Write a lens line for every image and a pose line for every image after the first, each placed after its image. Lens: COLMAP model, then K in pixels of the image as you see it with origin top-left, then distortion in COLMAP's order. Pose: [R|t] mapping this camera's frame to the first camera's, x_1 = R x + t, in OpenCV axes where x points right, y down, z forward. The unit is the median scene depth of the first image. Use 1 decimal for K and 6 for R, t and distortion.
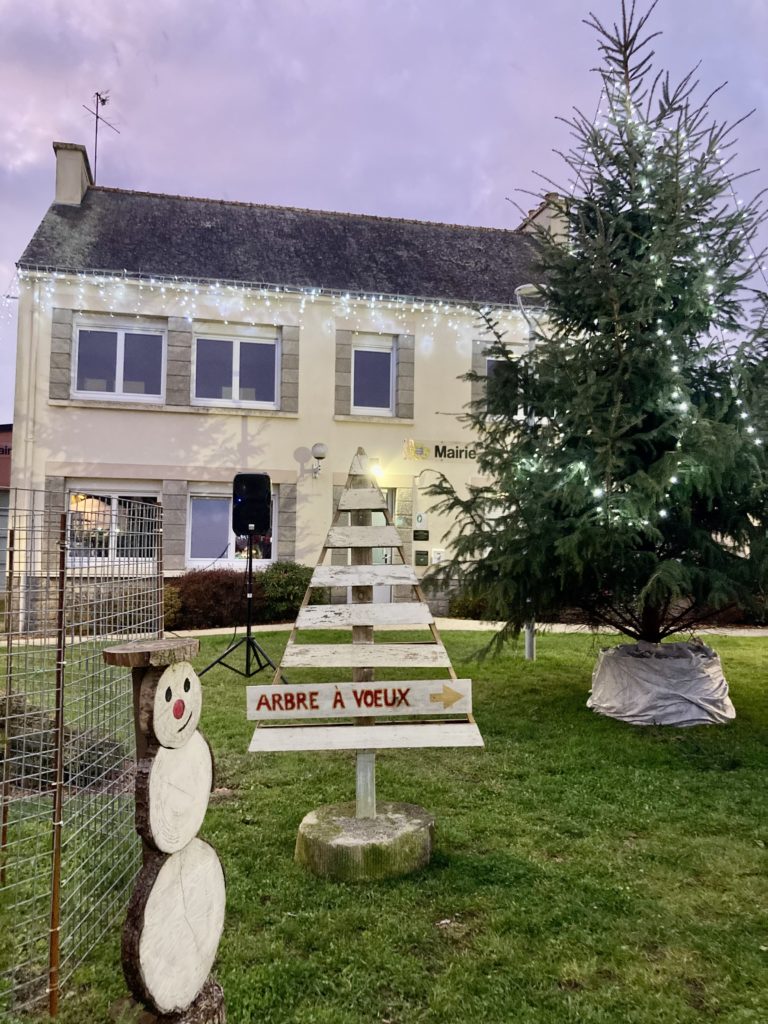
lens RADIAL K [[873.7, 0, 365.8], [0, 873.7, 500.0], [0, 0, 1]] dist [0.031493, -0.006959]
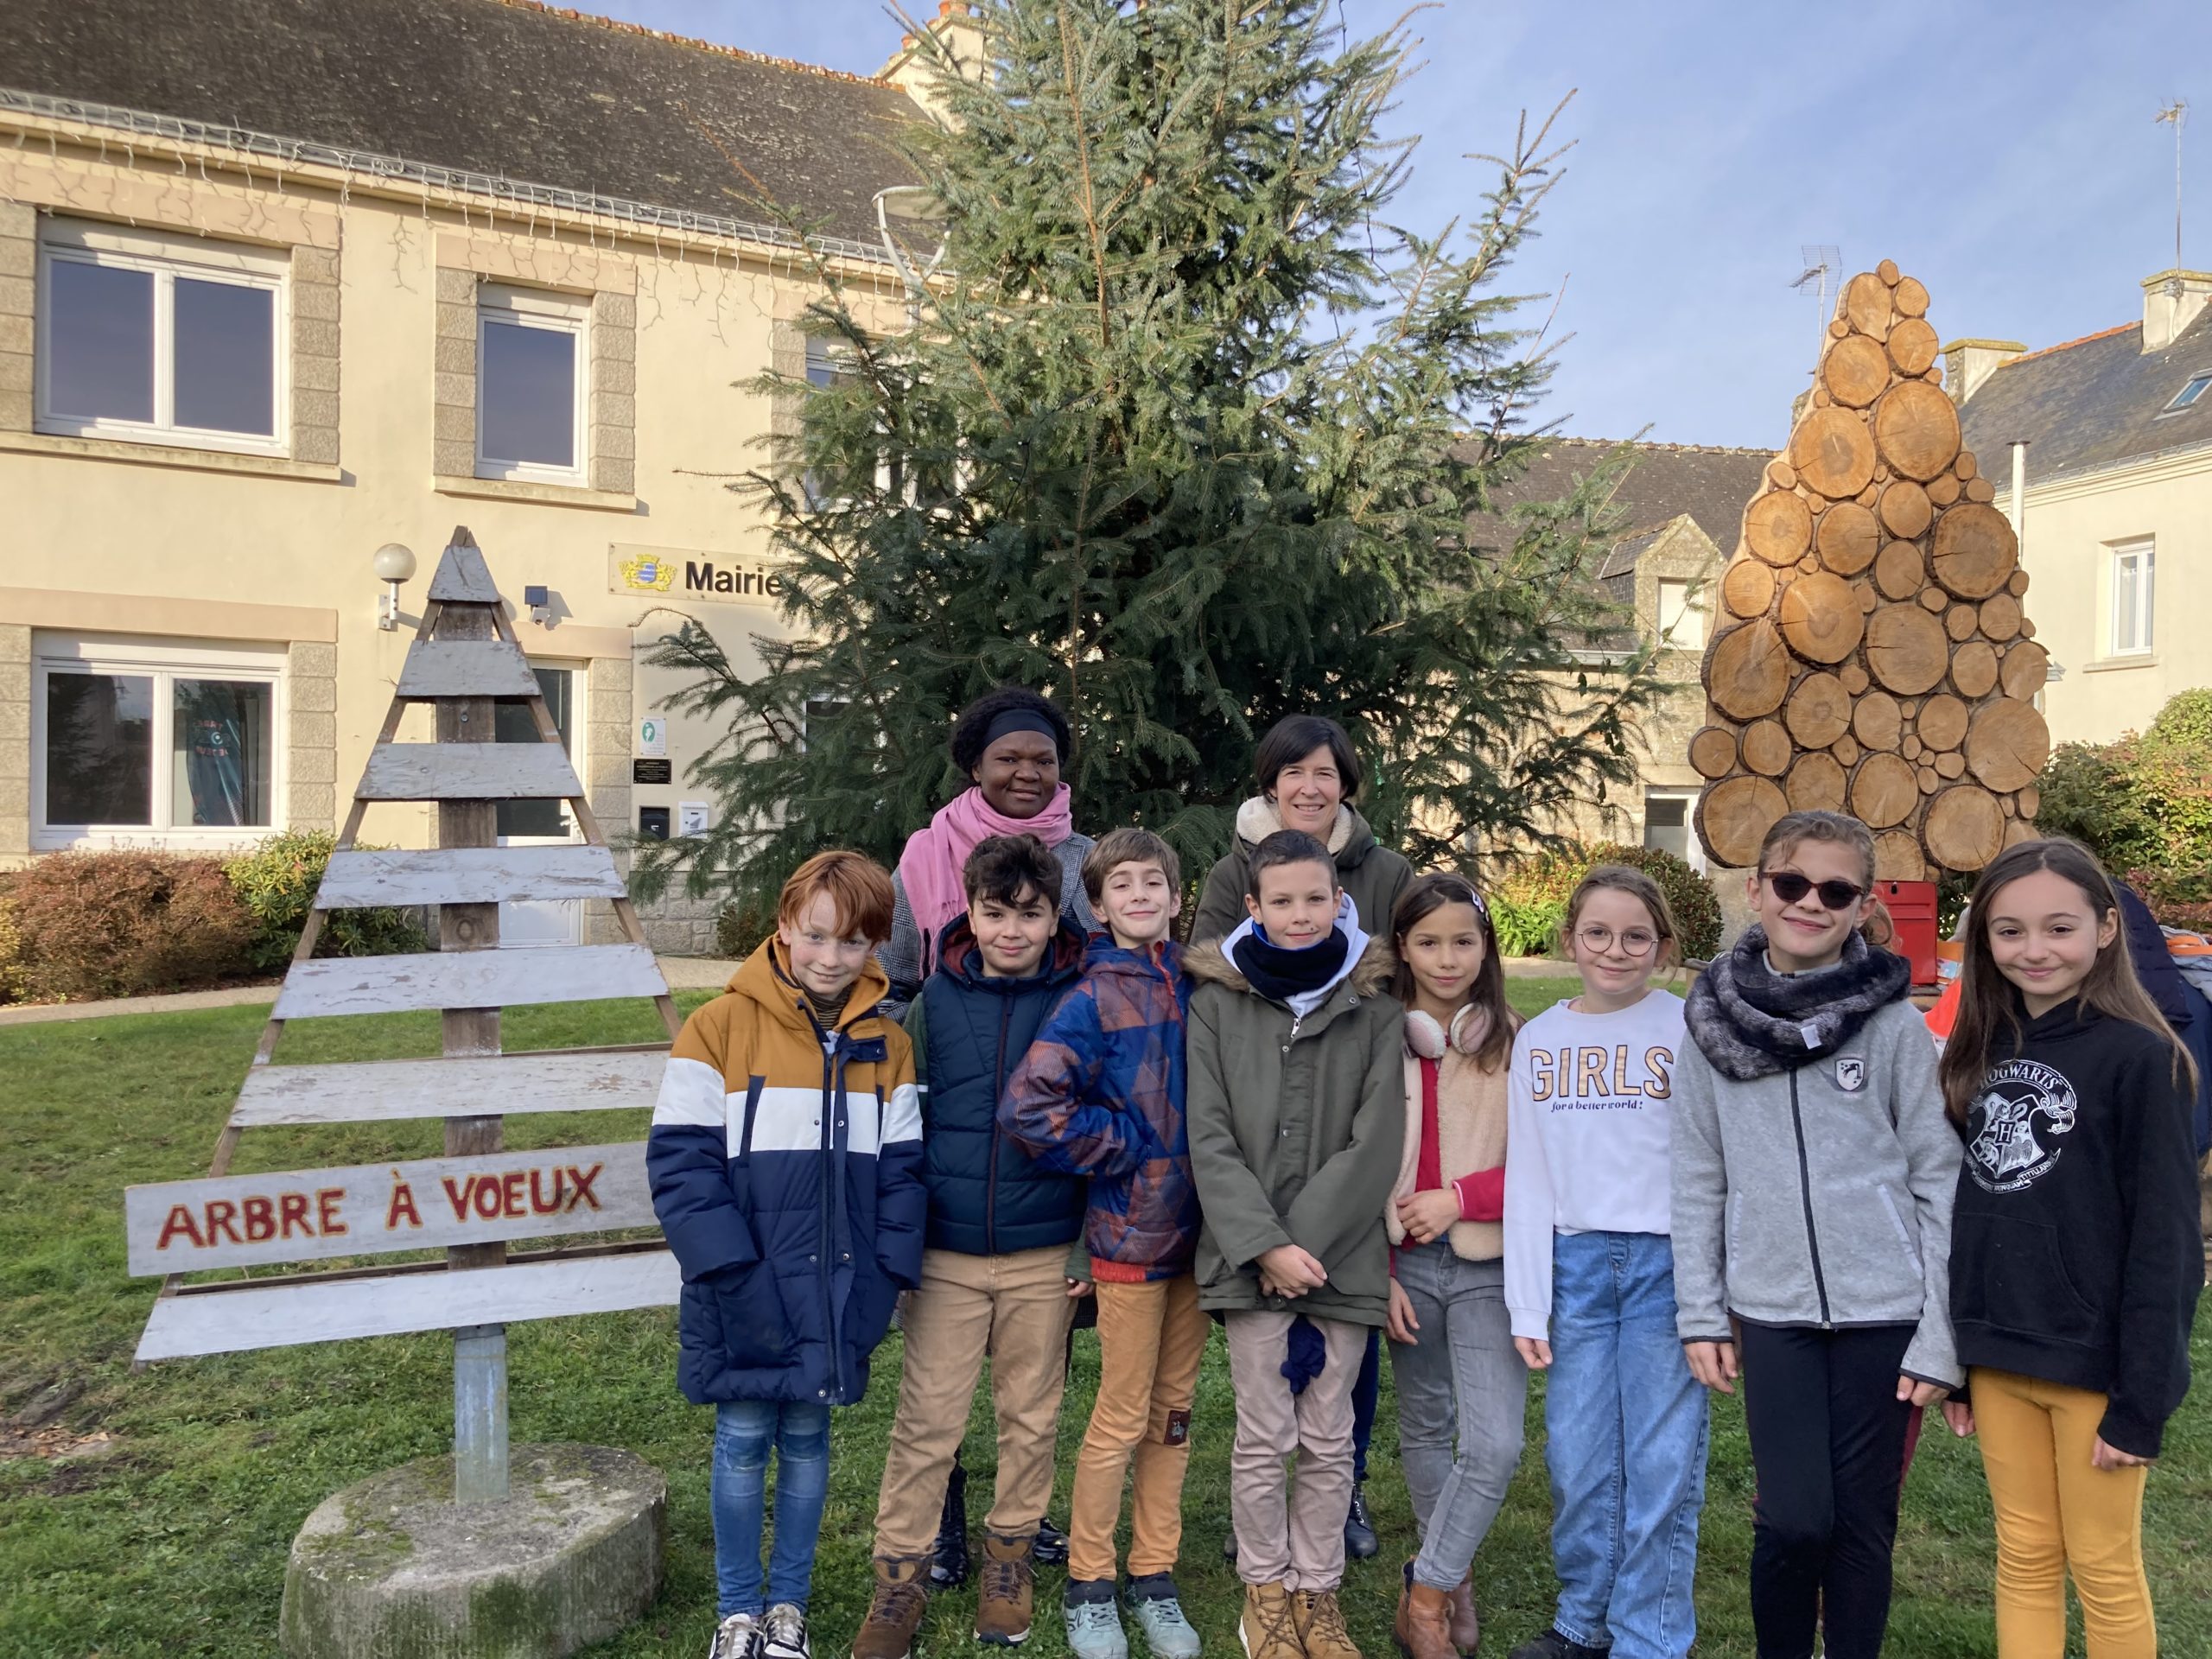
lens RADIAL K [[1887.4, 0, 1142.8], [0, 1887.4, 830.9], [0, 0, 1]] dist [0.031493, -0.006959]
pose [[0.951228, -0.005719, 0.308436, 0.019915], [-0.016736, 0.997399, 0.070110, 0.005966], [-0.308035, -0.071853, 0.948658, 0.140651]]
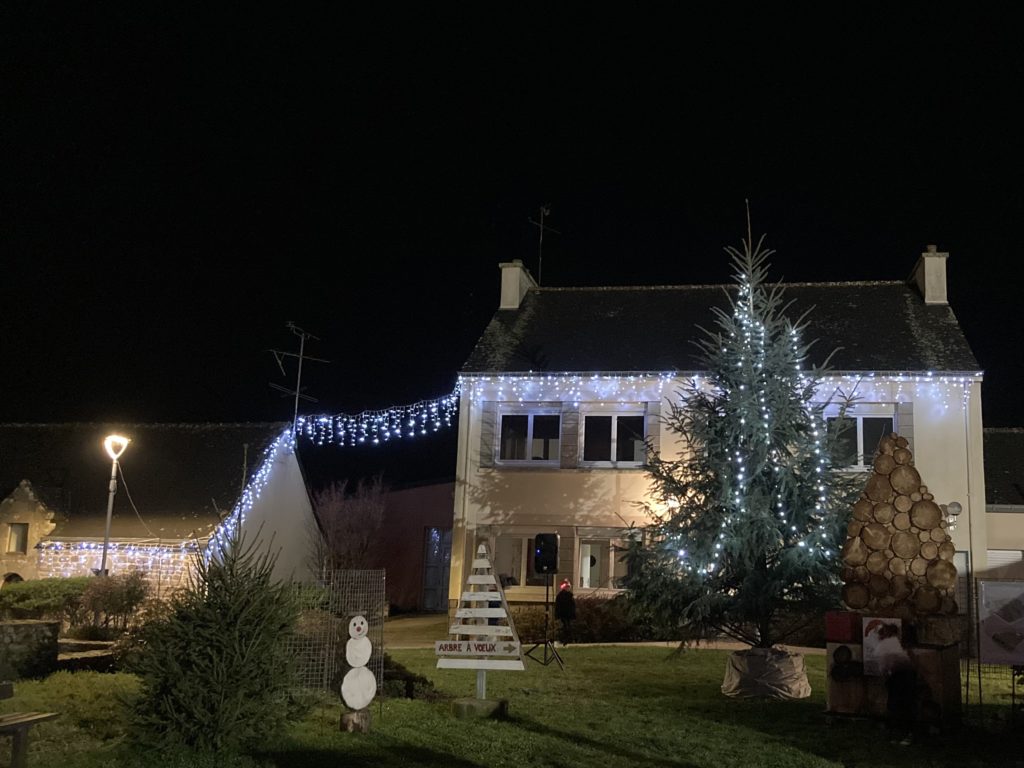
lens RADIAL K [[873.7, 0, 529.0], [0, 873.7, 384.6], [0, 0, 1]] dist [0.031493, -0.006959]
pose [[0.933825, -0.065827, -0.351620, 1.034518], [0.008551, 0.986750, -0.162021, -0.100961], [0.357627, 0.148293, 0.922015, -1.314845]]
